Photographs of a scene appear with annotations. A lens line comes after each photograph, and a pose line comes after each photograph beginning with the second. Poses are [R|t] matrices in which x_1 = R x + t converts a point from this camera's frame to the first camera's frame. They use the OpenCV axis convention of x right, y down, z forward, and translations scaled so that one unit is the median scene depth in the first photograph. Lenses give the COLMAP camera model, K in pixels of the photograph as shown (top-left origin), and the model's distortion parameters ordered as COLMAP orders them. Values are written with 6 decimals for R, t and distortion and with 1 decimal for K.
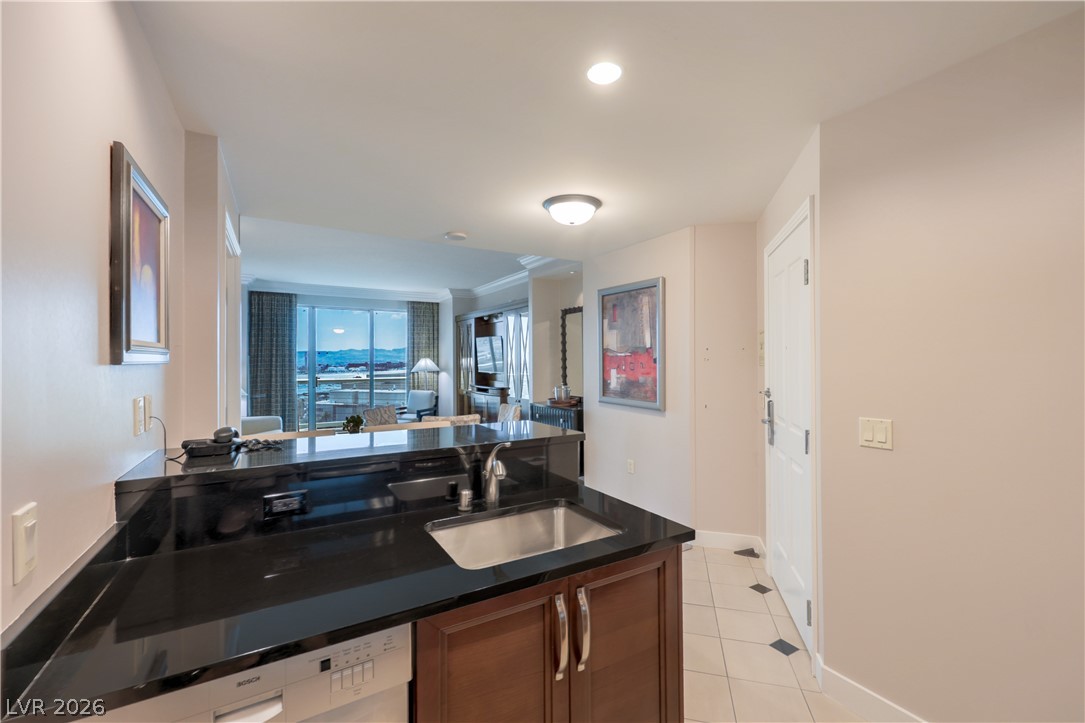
lens RADIAL K [[442.4, 0, 542.5], [0, 442.4, 361.5], [0, 0, 1]] dist [-0.001967, -0.000142]
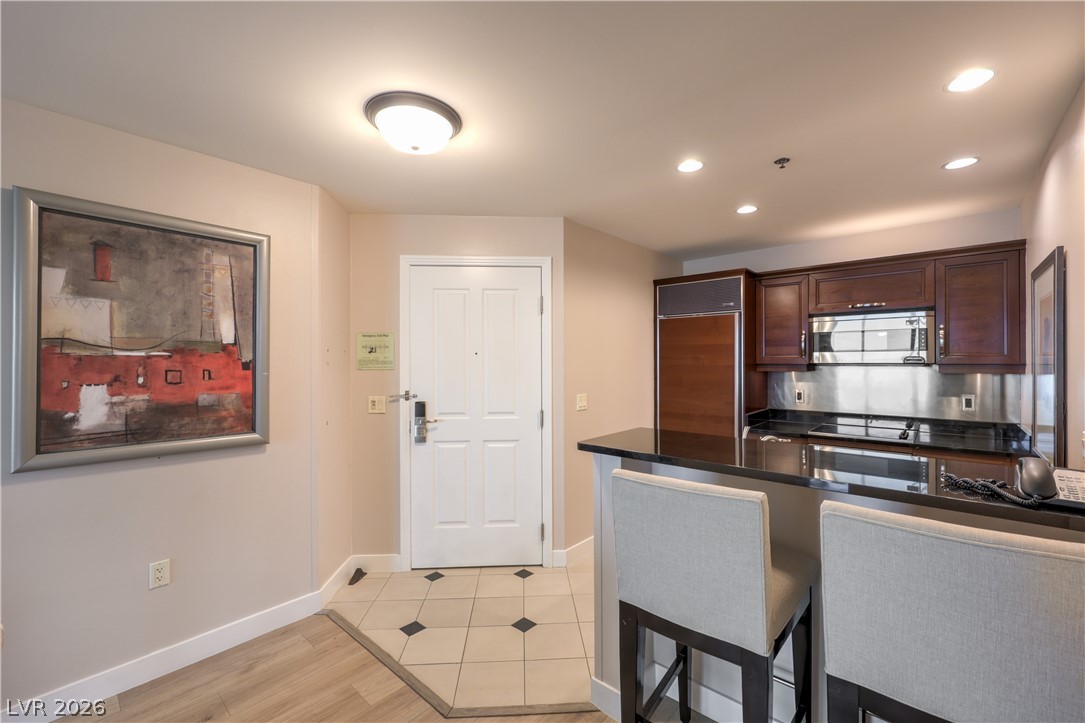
lens RADIAL K [[442.4, 0, 542.5], [0, 442.4, 361.5], [0, 0, 1]] dist [-0.001967, -0.000142]
pose [[-0.300821, 0.003592, 0.953674, -0.415585], [0.005143, 0.999984, -0.002144, -0.003884], [-0.953667, 0.004260, -0.300835, 0.723328]]
